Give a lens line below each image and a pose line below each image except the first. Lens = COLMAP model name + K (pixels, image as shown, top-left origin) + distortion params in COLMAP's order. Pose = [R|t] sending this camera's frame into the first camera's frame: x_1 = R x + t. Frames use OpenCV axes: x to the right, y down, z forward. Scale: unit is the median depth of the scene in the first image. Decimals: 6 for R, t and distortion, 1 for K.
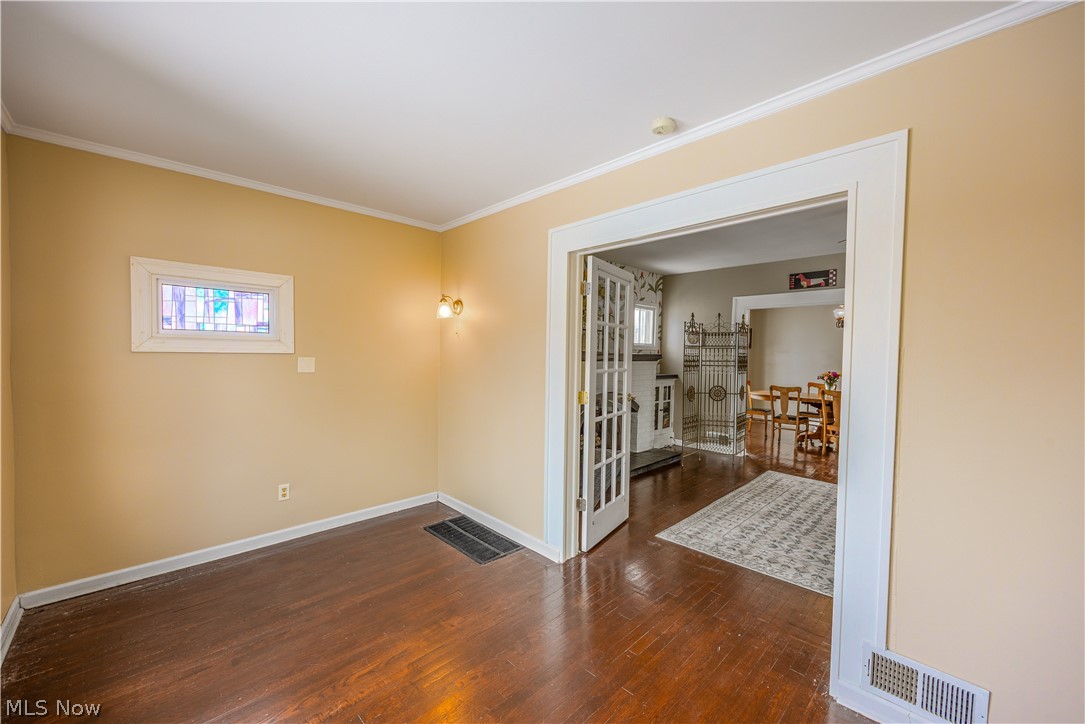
lens RADIAL K [[427.6, 0, 542.5], [0, 427.6, 362.0], [0, 0, 1]] dist [-0.001435, -0.000051]
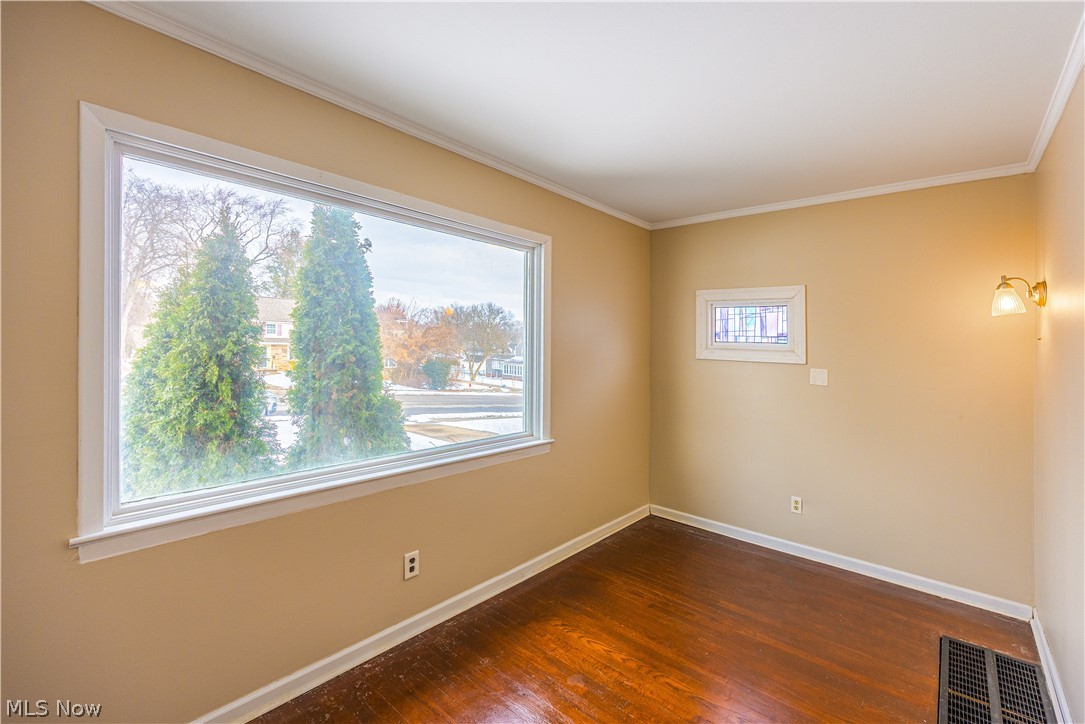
lens RADIAL K [[417.9, 0, 545.9], [0, 417.9, 346.2], [0, 0, 1]] dist [-0.000285, 0.000019]
pose [[0.138313, -0.007305, -0.990362, 0.282599], [-0.047696, 0.998763, -0.014028, -0.019865], [0.989239, 0.049176, 0.137794, 0.290893]]
